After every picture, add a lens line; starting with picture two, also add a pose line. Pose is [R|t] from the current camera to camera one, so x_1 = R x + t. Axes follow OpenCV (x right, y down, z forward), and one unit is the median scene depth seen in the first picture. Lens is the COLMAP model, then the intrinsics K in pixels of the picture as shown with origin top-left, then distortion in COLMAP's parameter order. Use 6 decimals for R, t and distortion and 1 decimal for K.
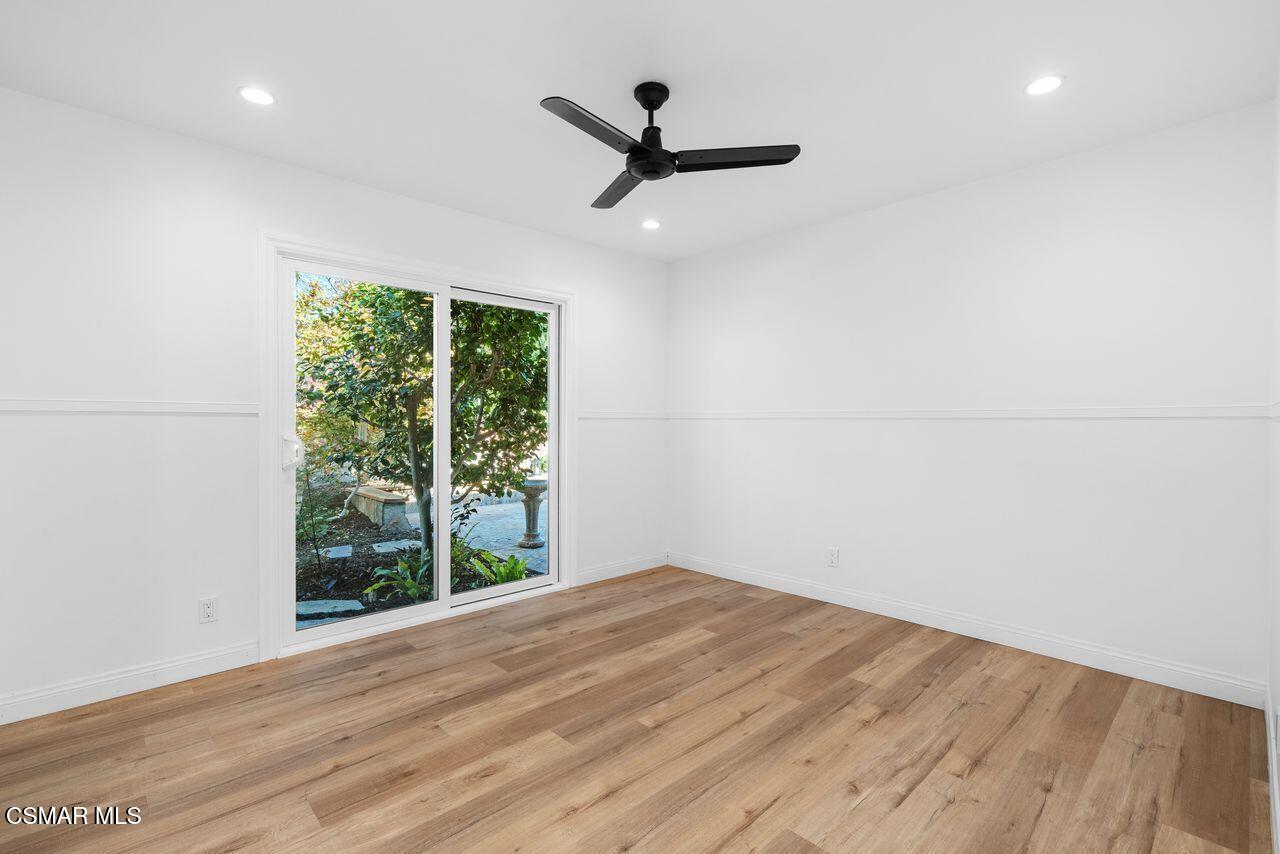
lens RADIAL K [[588.8, 0, 638.9], [0, 588.8, 393.3], [0, 0, 1]] dist [-0.003693, 0.000809]
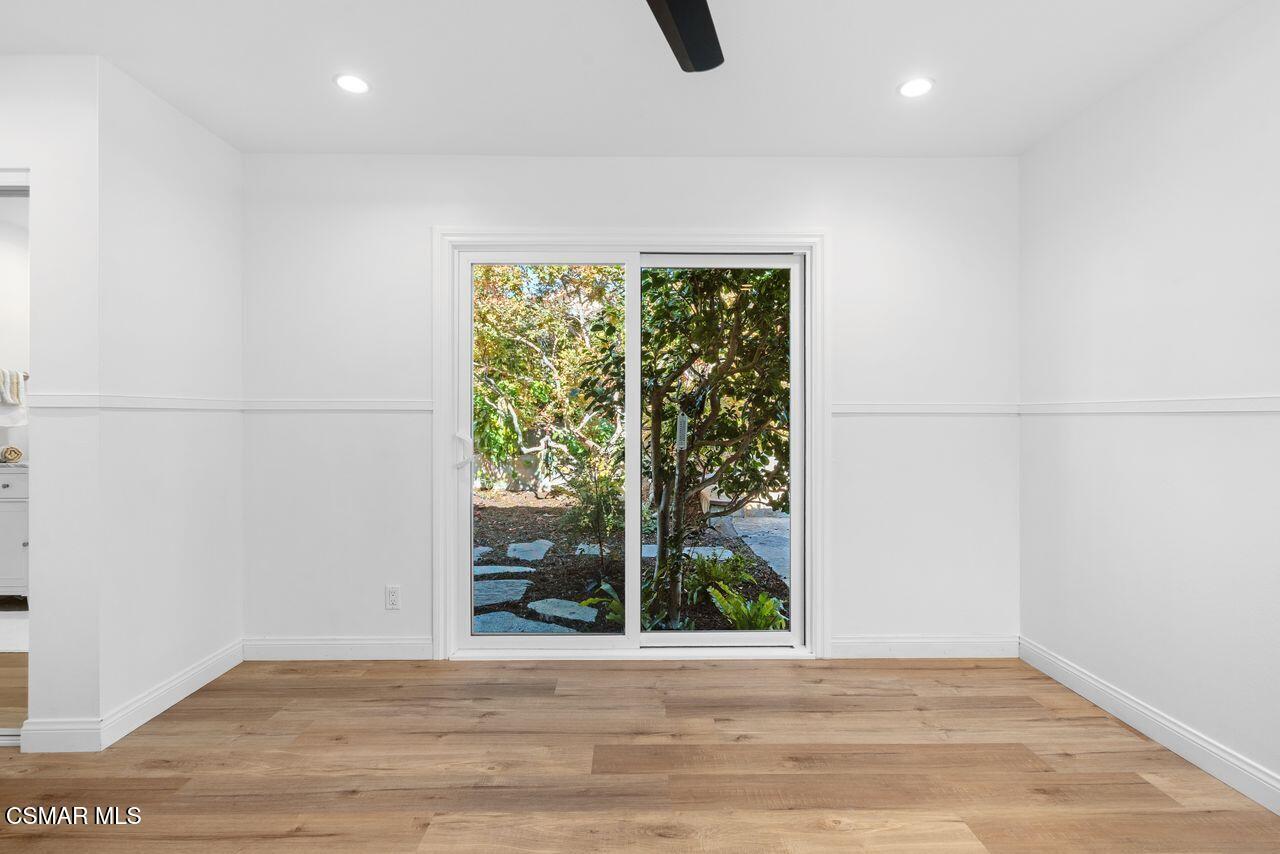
lens RADIAL K [[588.8, 0, 638.9], [0, 588.8, 393.3], [0, 0, 1]] dist [-0.003693, 0.000809]
pose [[0.732439, -0.030354, -0.680156, 0.253598], [0.031988, 0.999437, -0.010156, 0.023451], [0.680081, -0.014319, 0.732997, 0.431465]]
